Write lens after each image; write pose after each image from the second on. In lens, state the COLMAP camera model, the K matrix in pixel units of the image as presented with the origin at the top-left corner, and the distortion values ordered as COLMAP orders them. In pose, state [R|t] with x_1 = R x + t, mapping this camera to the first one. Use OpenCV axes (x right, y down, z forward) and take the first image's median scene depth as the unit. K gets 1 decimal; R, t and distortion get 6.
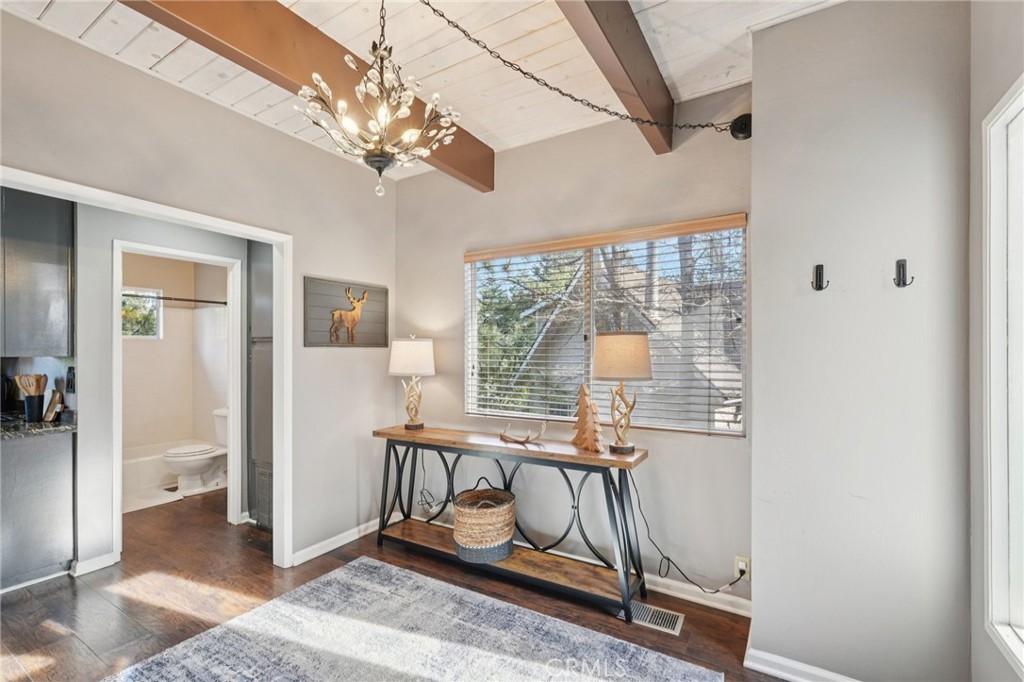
lens RADIAL K [[450.2, 0, 513.8], [0, 450.2, 348.3], [0, 0, 1]] dist [-0.008343, 0.004438]
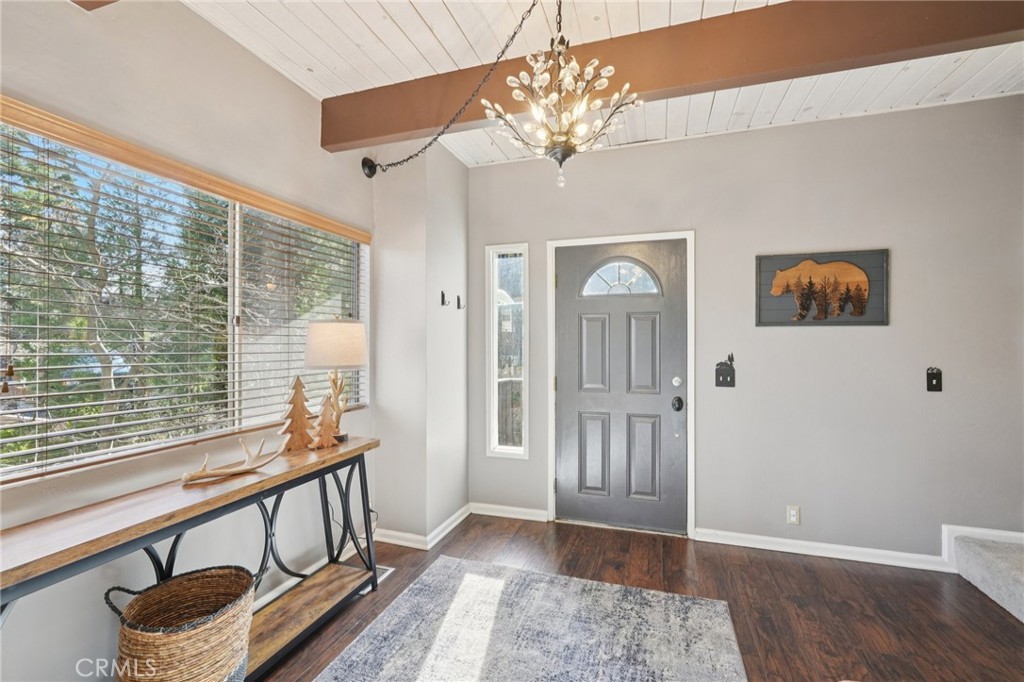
lens RADIAL K [[450.2, 0, 512.6], [0, 450.2, 341.4], [0, 0, 1]] dist [-0.008343, 0.004438]
pose [[-0.221281, 0.006591, 0.975188, -0.907589], [-0.005581, 0.999952, -0.008025, 0.025032], [-0.975194, -0.007218, -0.221234, 0.960449]]
